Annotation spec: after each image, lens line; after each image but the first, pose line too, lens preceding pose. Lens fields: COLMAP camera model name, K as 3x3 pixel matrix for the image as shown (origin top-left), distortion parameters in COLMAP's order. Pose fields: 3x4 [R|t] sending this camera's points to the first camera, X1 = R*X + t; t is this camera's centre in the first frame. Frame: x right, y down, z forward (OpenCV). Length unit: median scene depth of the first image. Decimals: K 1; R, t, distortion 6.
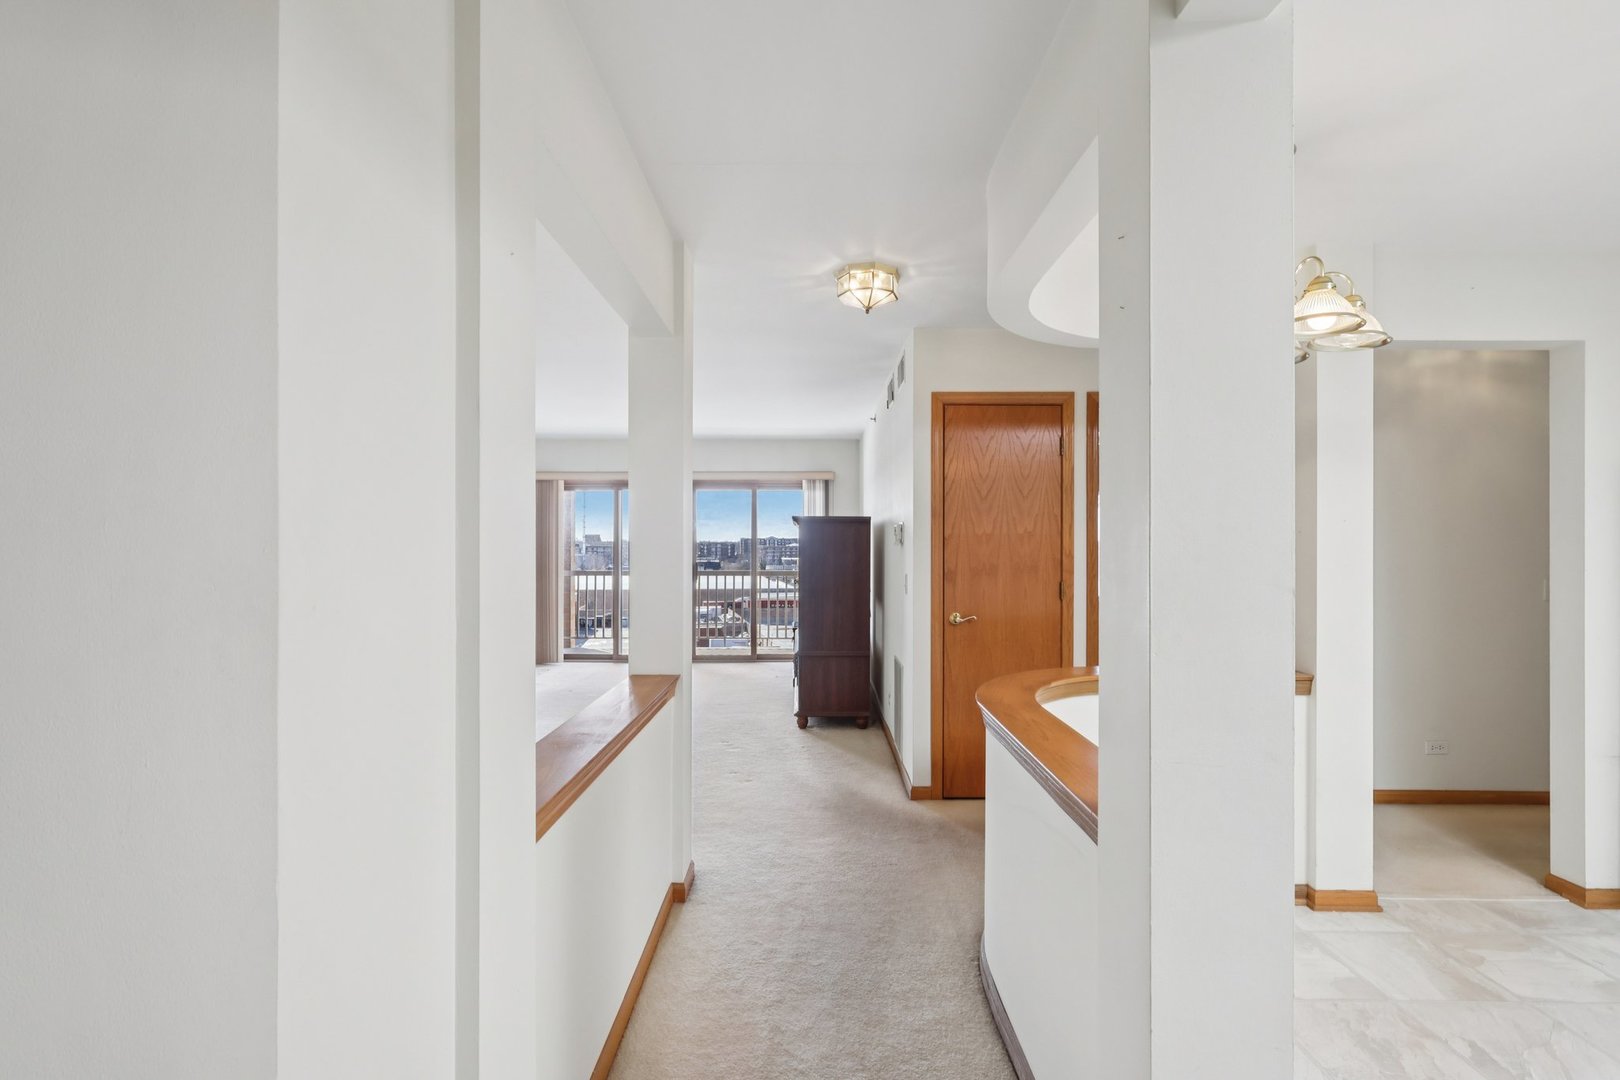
lens RADIAL K [[752.1, 0, 804.8], [0, 752.1, 541.0], [0, 0, 1]] dist [-0.004734, 0.001482]
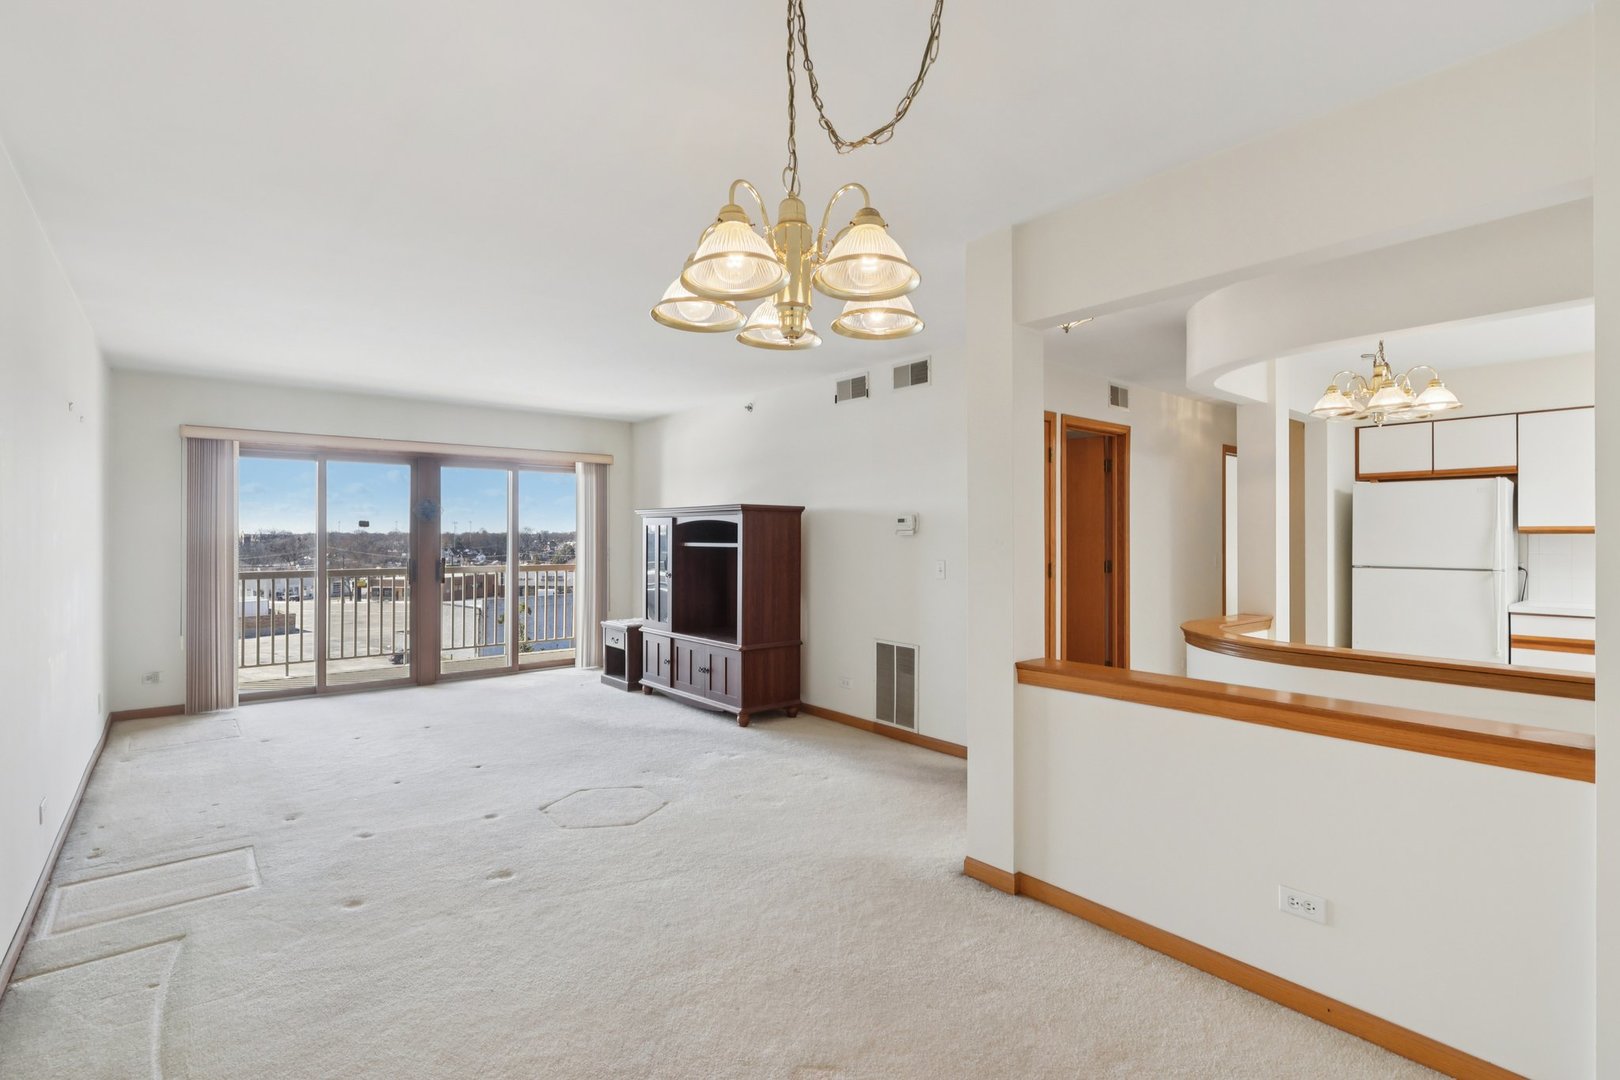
lens RADIAL K [[752.1, 0, 815.3], [0, 752.1, 530.7], [0, 0, 1]] dist [-0.004734, 0.001482]
pose [[0.764559, 0.004819, 0.644535, -0.766297], [-0.001236, 0.999981, -0.006009, 0.008867], [-0.644552, 0.003798, 0.764551, 0.294452]]
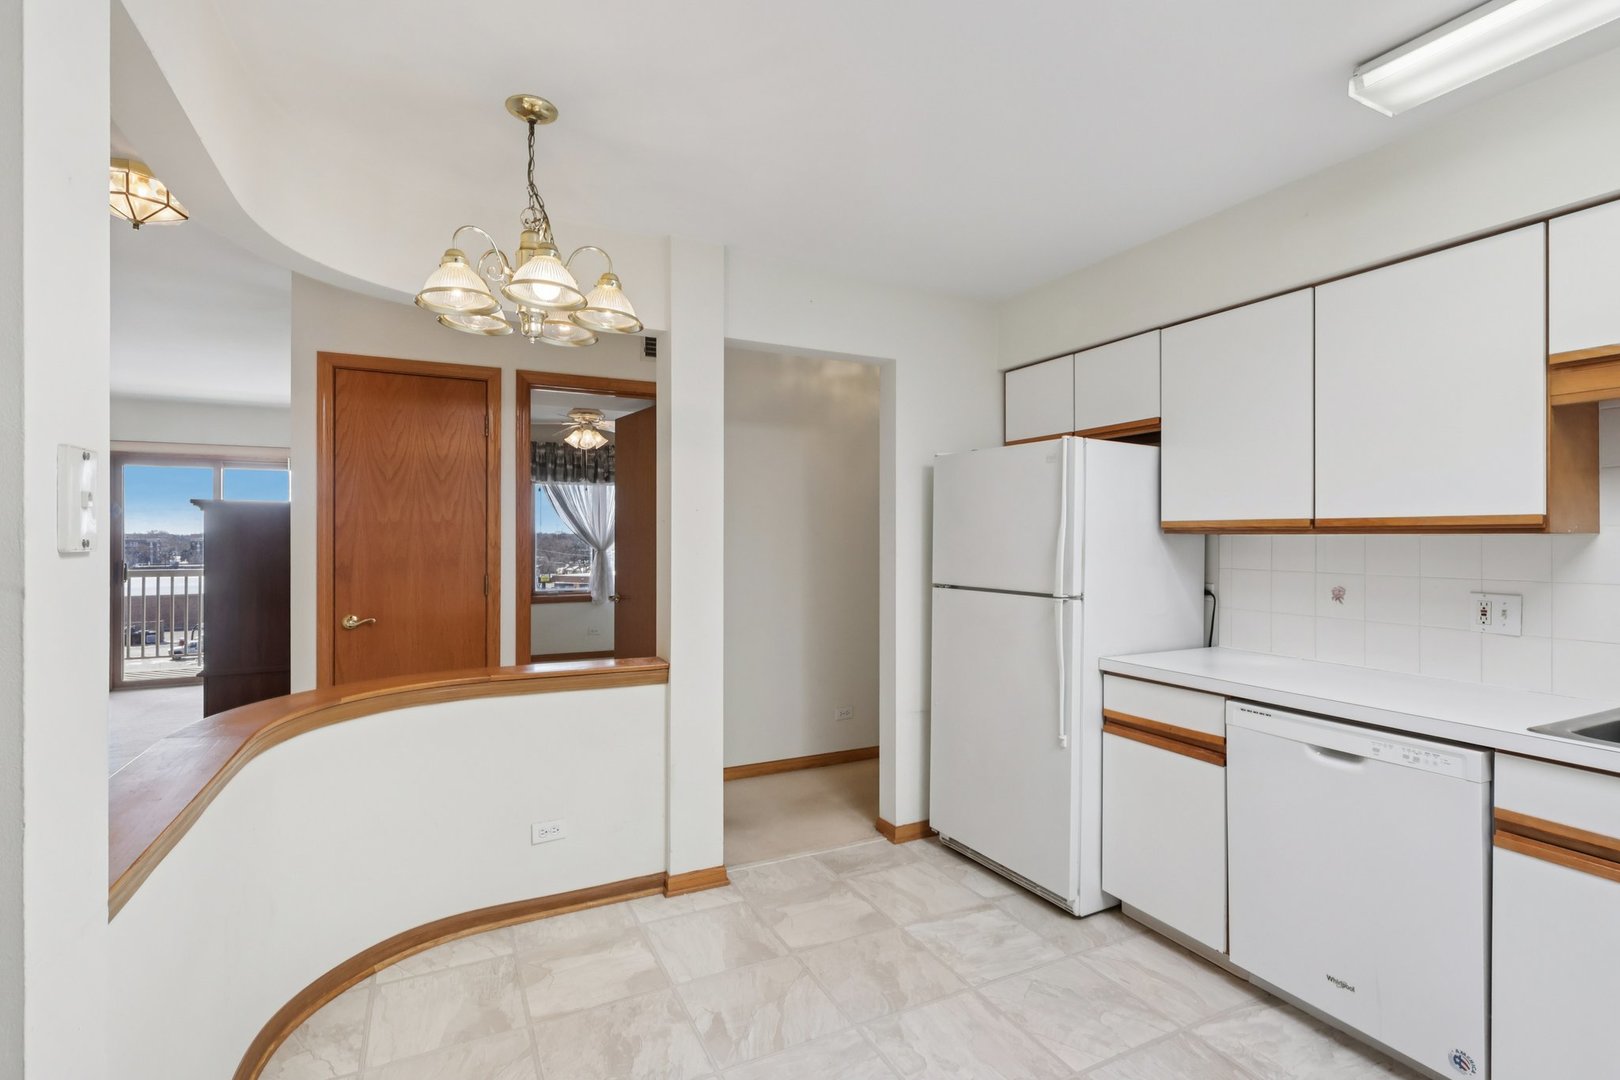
lens RADIAL K [[752.1, 0, 808.9], [0, 752.1, 534.6], [0, 0, 1]] dist [-0.004734, 0.001482]
pose [[0.889413, -0.001075, 0.457103, 0.273210], [0.000242, 0.999998, 0.001881, 0.003114], [-0.457105, -0.001562, 0.889412, 0.012182]]
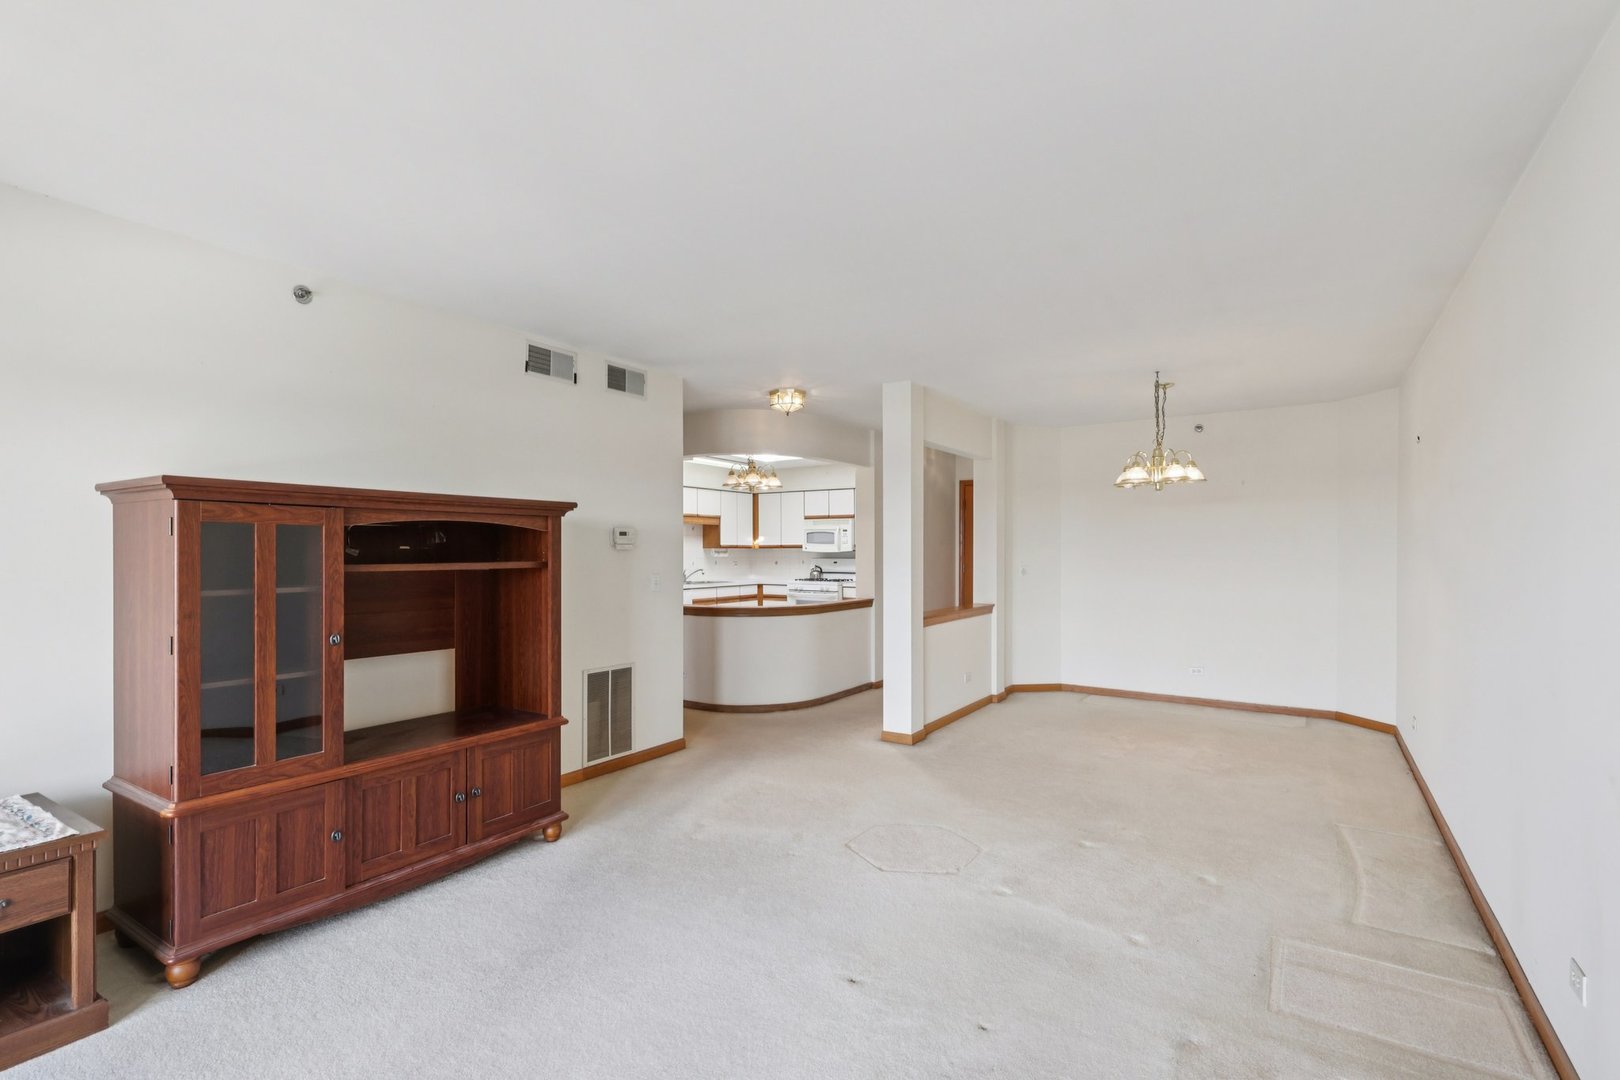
lens RADIAL K [[752.1, 0, 795.4], [0, 752.1, 544.5], [0, 0, 1]] dist [-0.004734, 0.001482]
pose [[-0.835276, 0.002182, 0.549826, -0.720623], [-0.003225, 0.999955, -0.008868, 0.010273], [-0.549821, -0.009181, -0.835232, 1.971447]]
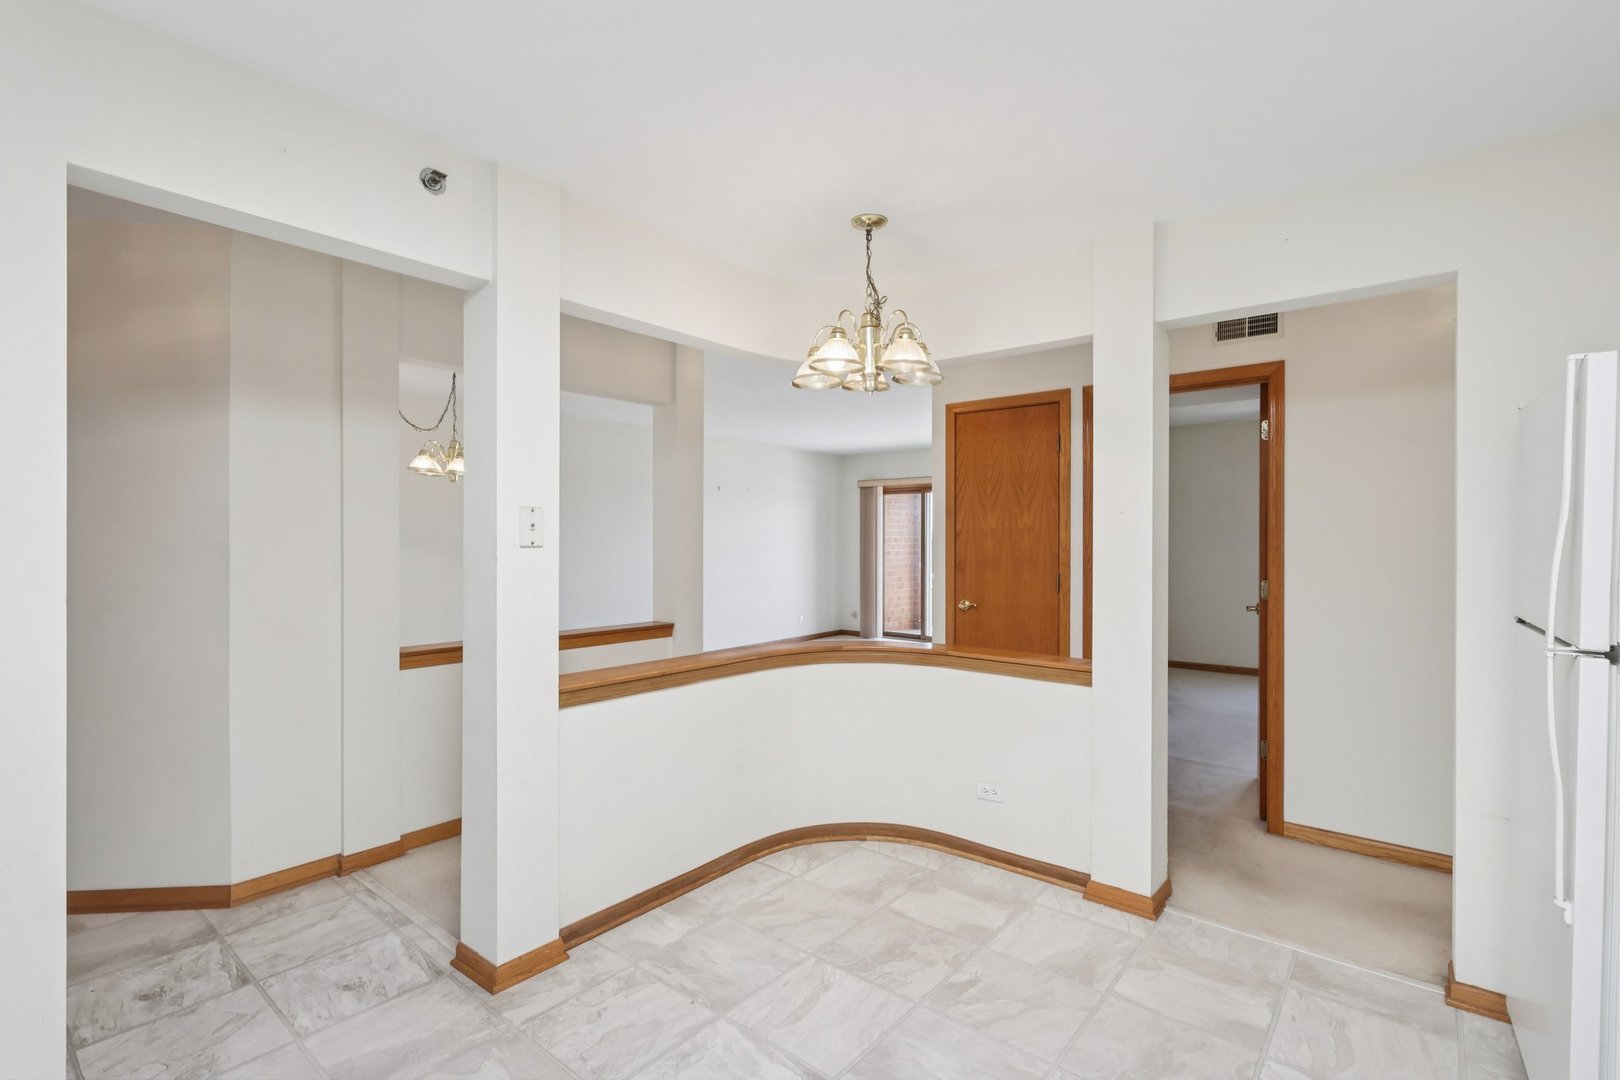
lens RADIAL K [[752.1, 0, 803.7], [0, 752.1, 539.2], [0, 0, 1]] dist [-0.004734, 0.001482]
pose [[0.775506, -0.001151, -0.631339, 0.720337], [0.001979, 0.999998, 0.000608, 0.004445], [0.631337, -0.001721, 0.775506, -0.016827]]
